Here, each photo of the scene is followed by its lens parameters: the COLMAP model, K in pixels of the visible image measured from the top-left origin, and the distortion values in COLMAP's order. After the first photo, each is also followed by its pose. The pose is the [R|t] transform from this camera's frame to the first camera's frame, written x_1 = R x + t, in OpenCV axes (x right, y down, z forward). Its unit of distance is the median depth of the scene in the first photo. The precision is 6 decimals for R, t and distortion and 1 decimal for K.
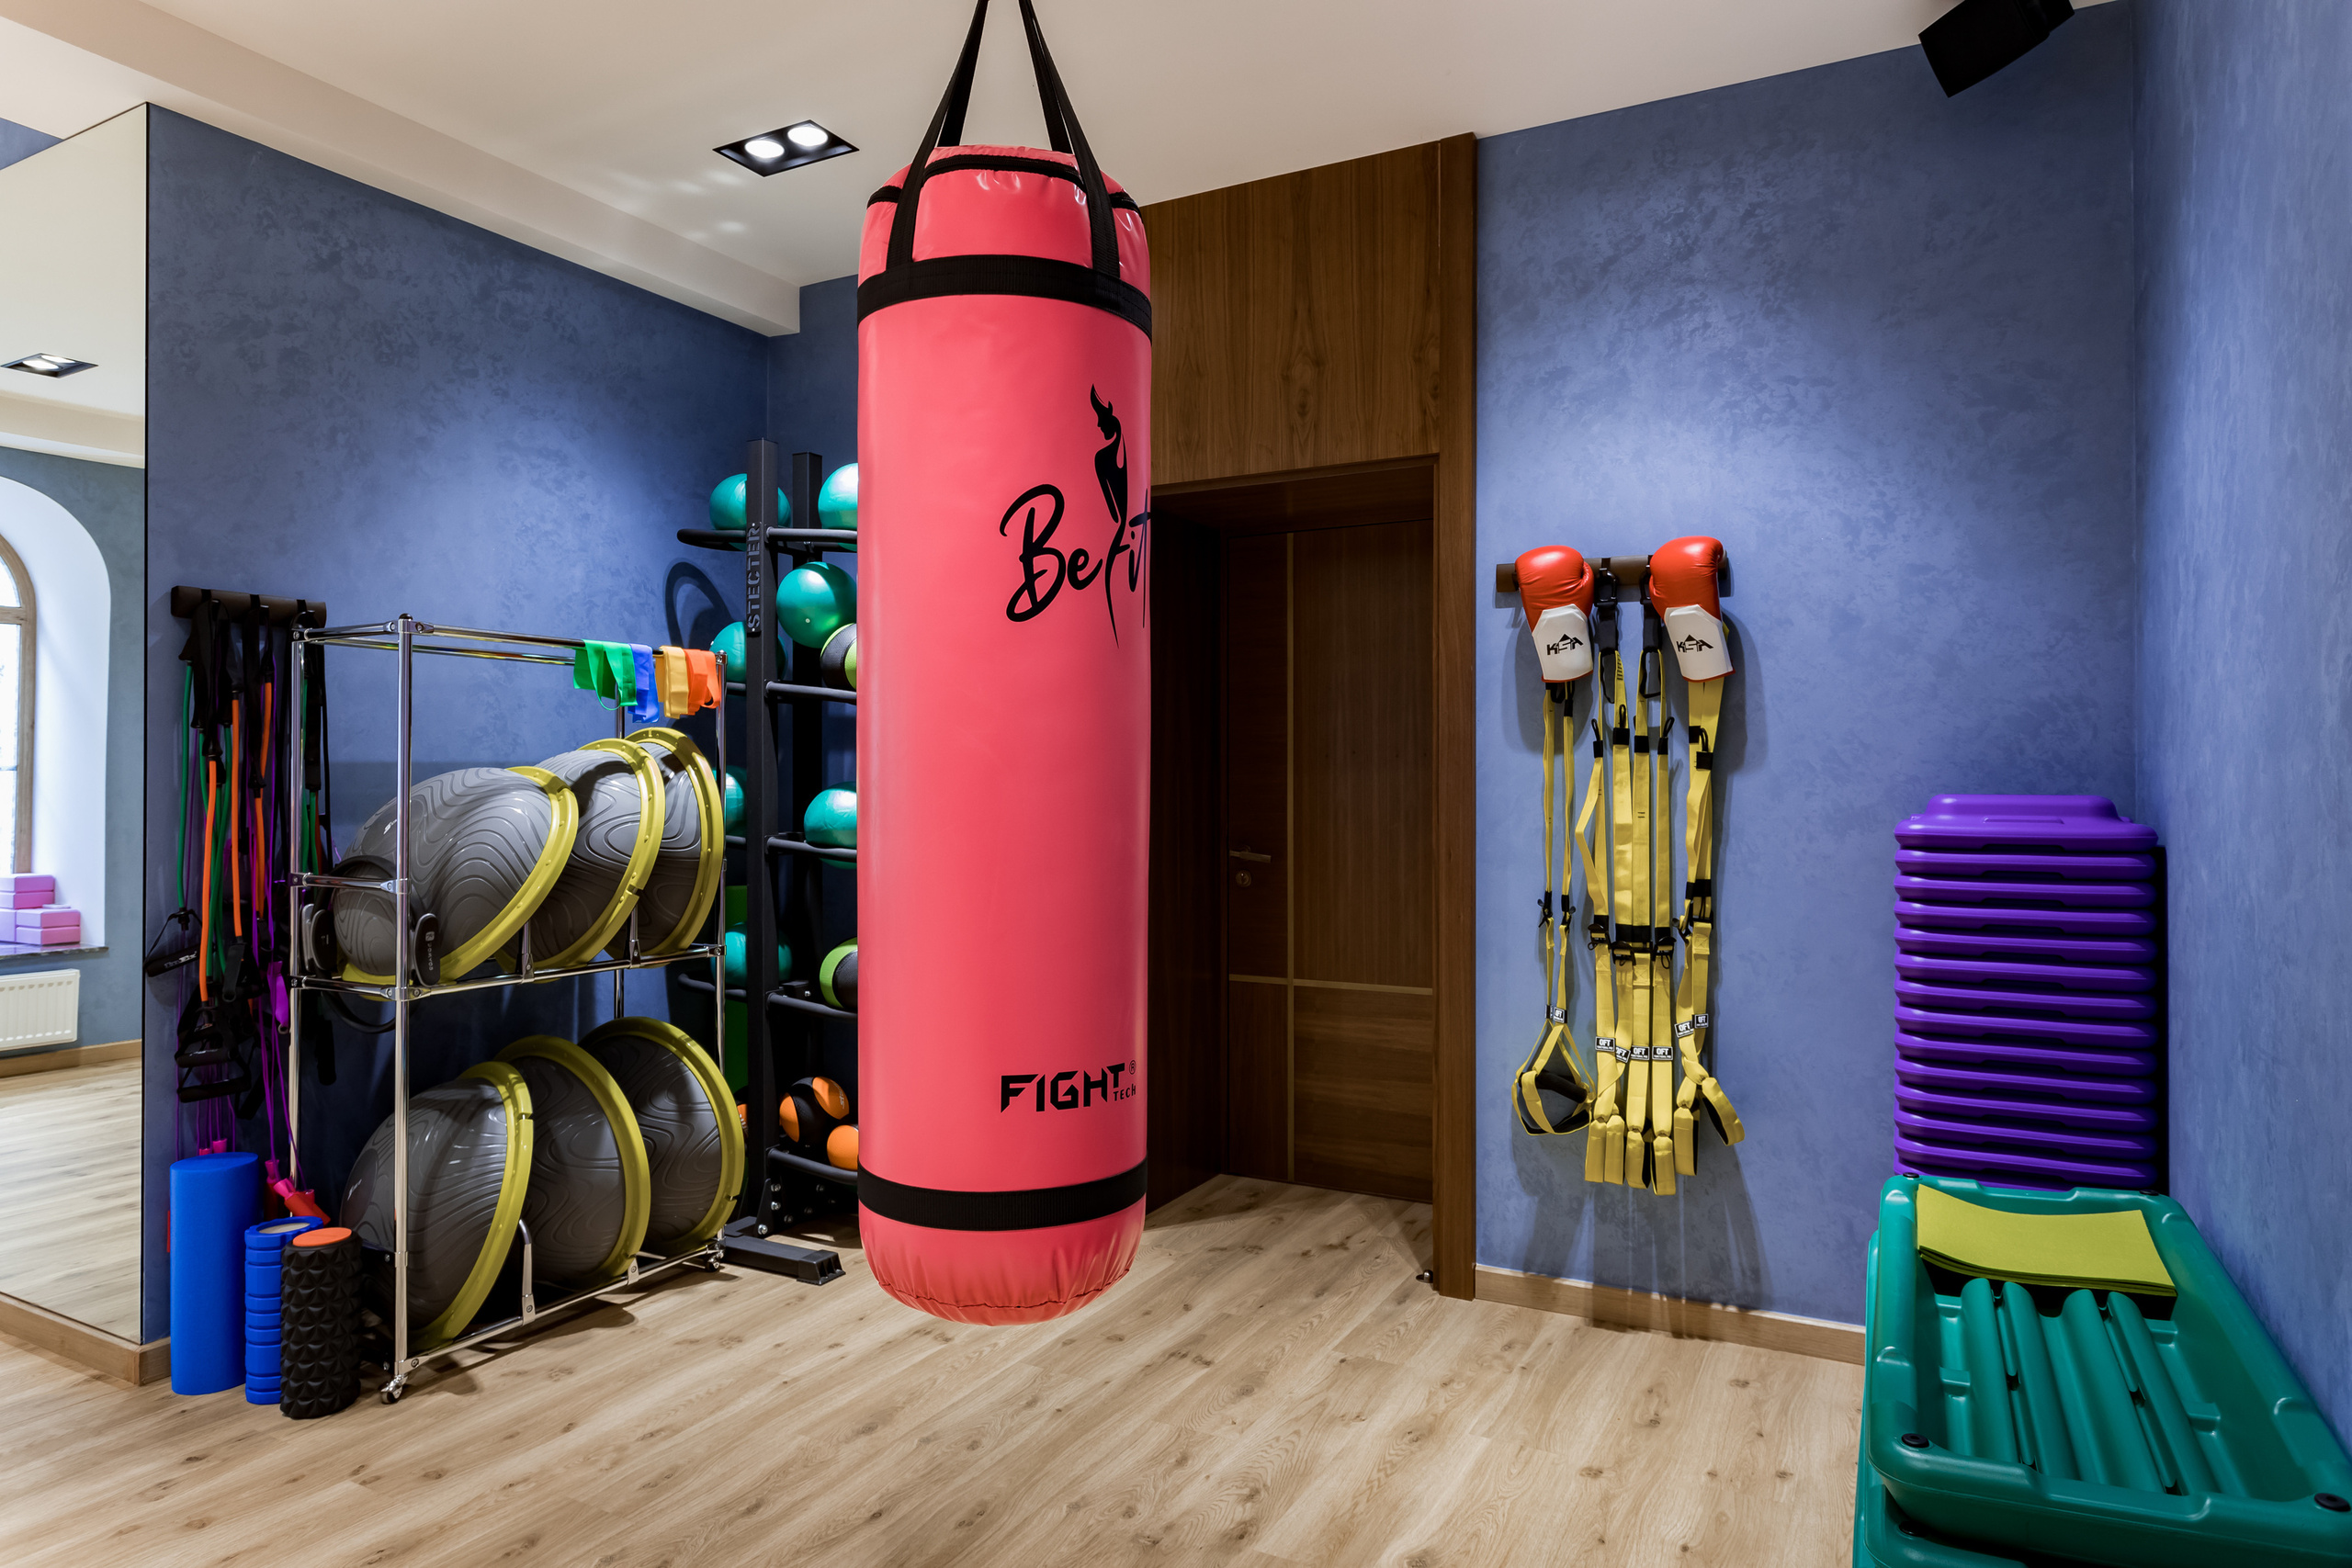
lens RADIAL K [[1385.9, 0, 1153.7], [0, 1385.9, 787.3], [0, 0, 1]] dist [-0.014605, 0.006731]
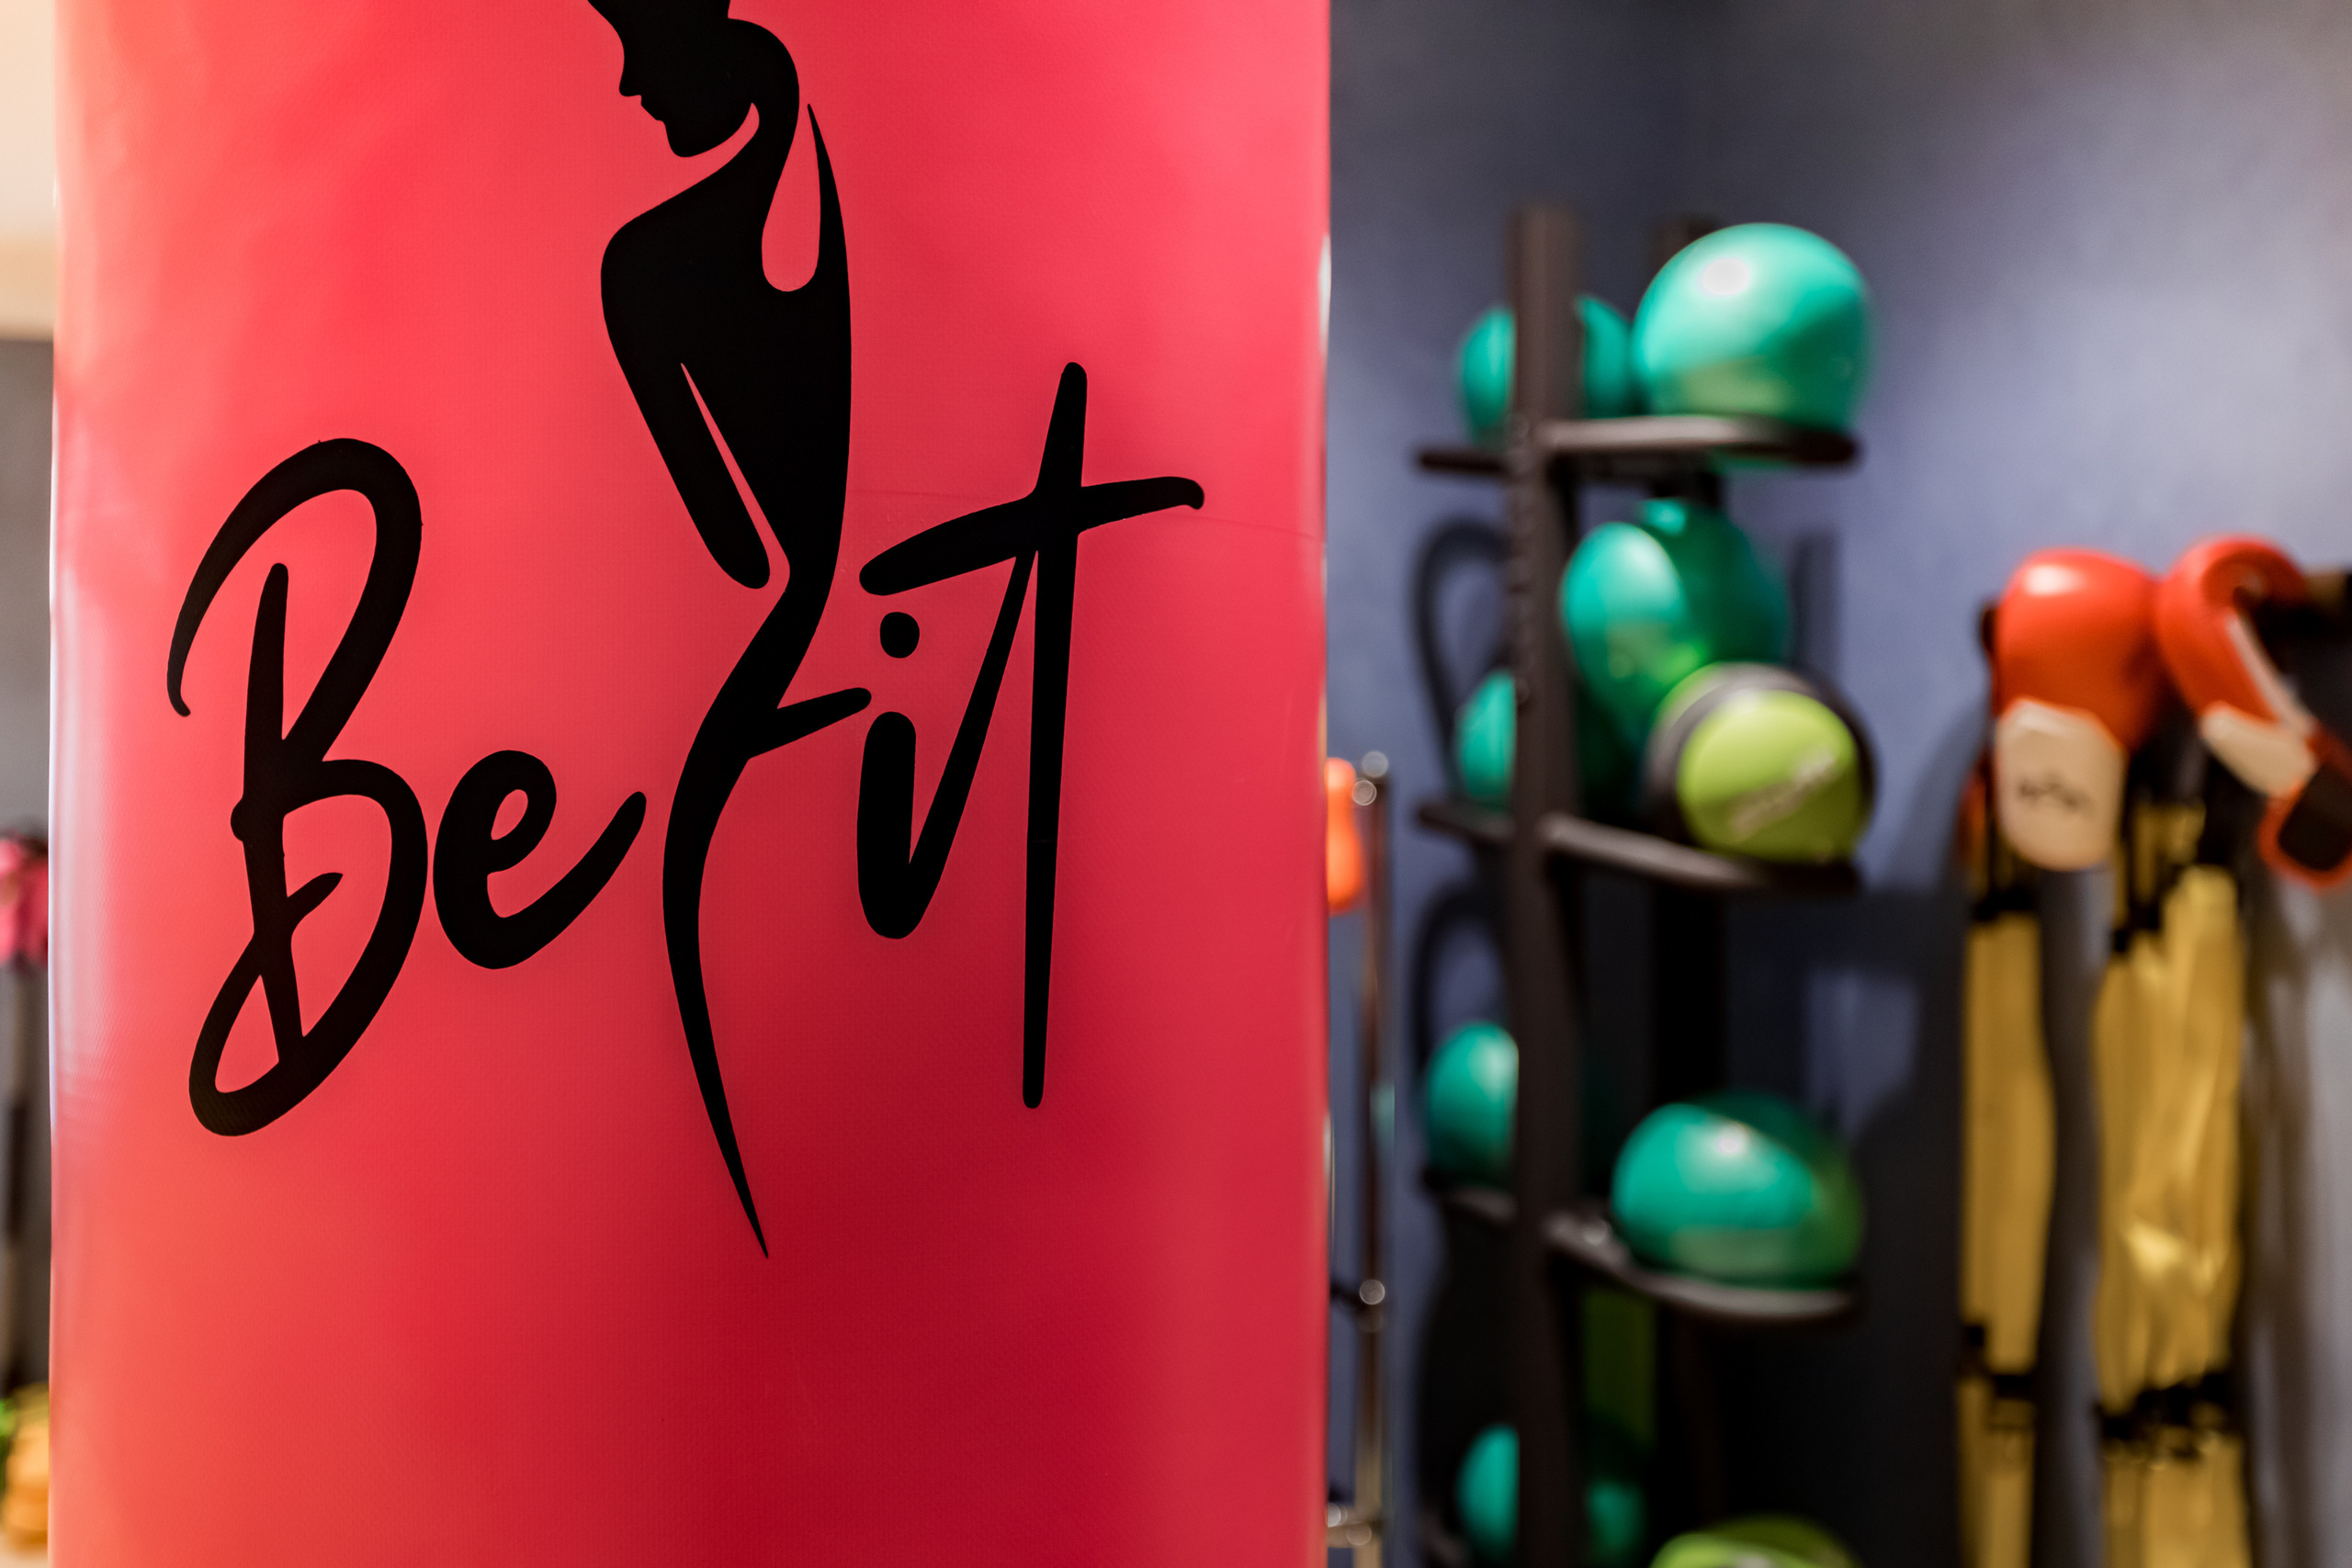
lens RADIAL K [[2550.7, 0, 1184.9], [0, 2550.7, 778.5], [0, 0, 1]] dist [-0.075086, 0.000000]
pose [[0.750923, -0.001028, -0.660389, 0.150168], [-0.006042, 0.999946, -0.008428, -0.100674], [0.660362, 0.010319, 0.750877, 0.483858]]
